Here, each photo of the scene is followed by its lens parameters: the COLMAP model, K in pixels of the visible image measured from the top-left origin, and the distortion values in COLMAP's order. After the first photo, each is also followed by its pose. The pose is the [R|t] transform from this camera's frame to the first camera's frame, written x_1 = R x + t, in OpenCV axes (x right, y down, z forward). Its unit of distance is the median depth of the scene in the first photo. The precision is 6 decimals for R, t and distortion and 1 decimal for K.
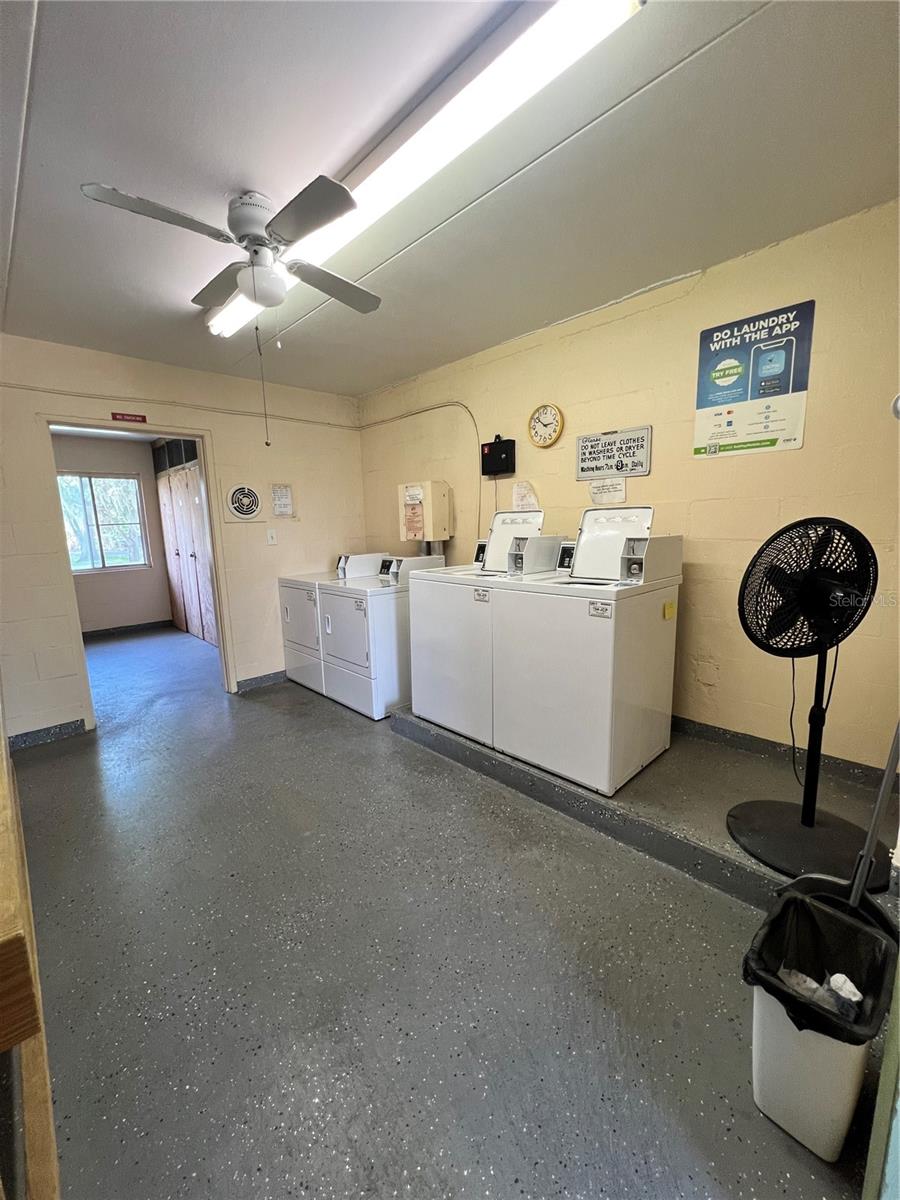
lens RADIAL K [[480.3, 0, 449.0], [0, 480.3, 598.6], [0, 0, 1]] dist [0.000760, 0.000262]
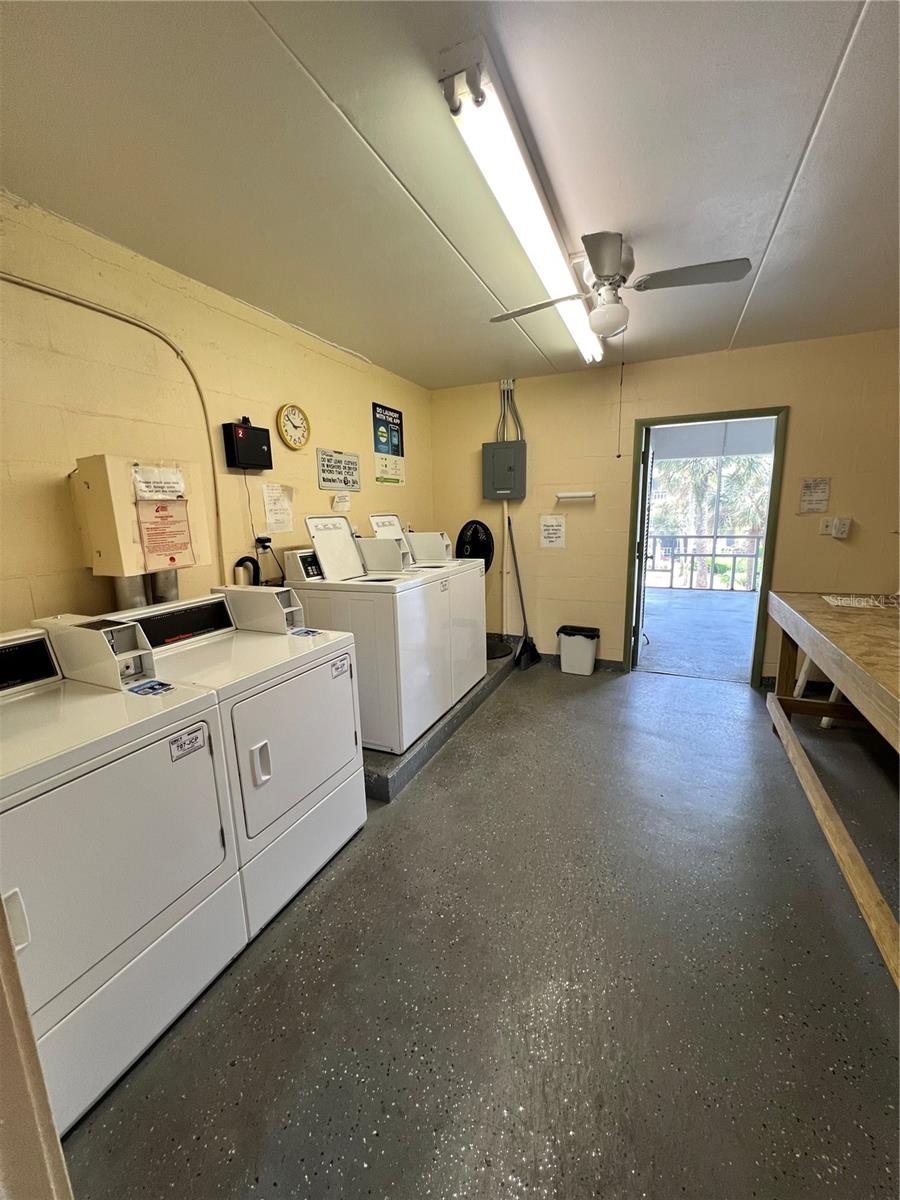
lens RADIAL K [[480.3, 0, 449.1], [0, 480.3, 602.1], [0, 0, 1]] dist [0.000760, 0.000262]
pose [[-0.372828, -0.135853, 0.917902, -0.905299], [0.187775, 0.957711, 0.218015, -0.195038], [-0.908702, 0.253641, -0.331551, 1.226240]]
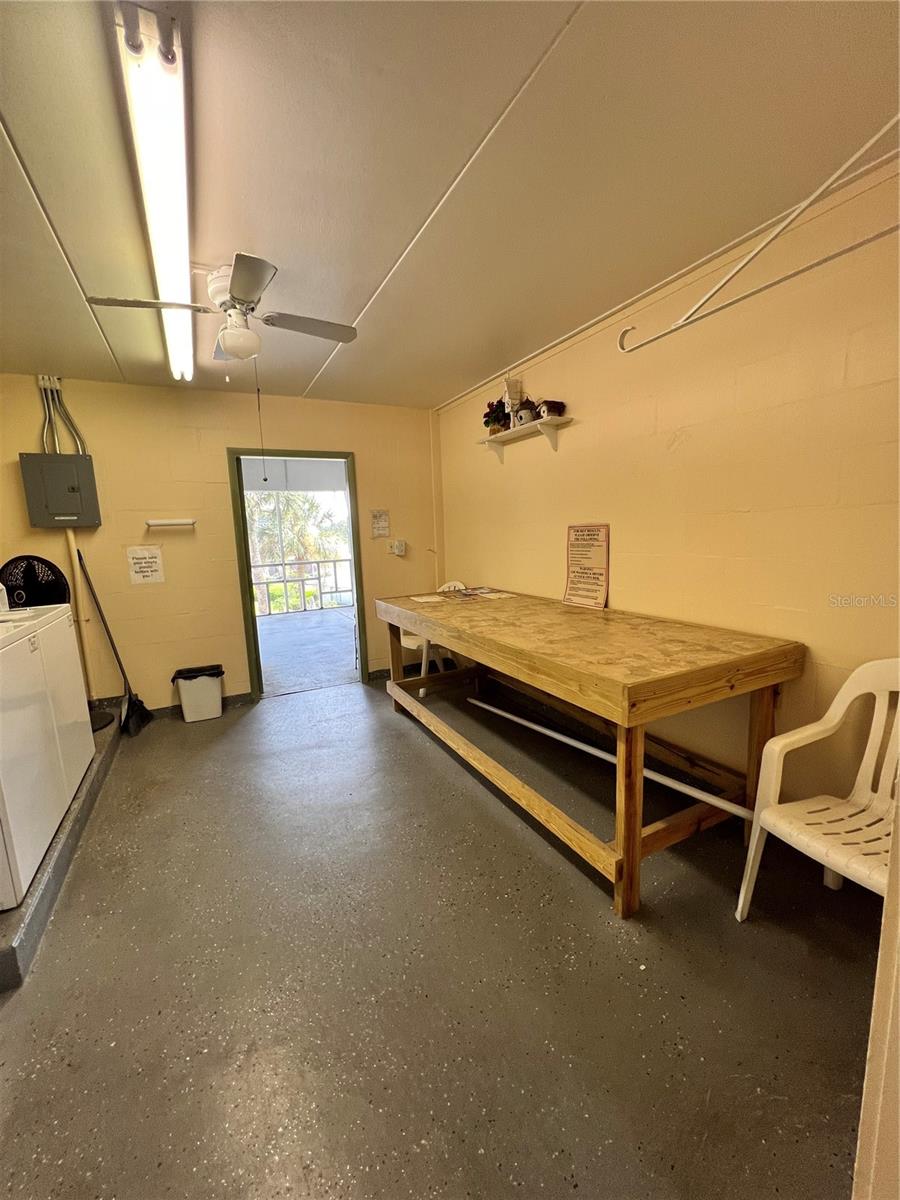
lens RADIAL K [[482.2, 0, 448.8], [0, 482.2, 603.6], [0, 0, 1]] dist [-0.001529, -0.000871]
pose [[-0.955677, 0.024928, 0.293359, -0.768800], [0.115686, 0.948060, 0.296309, -0.206942], [-0.270736, 0.317113, -0.908923, 1.360366]]
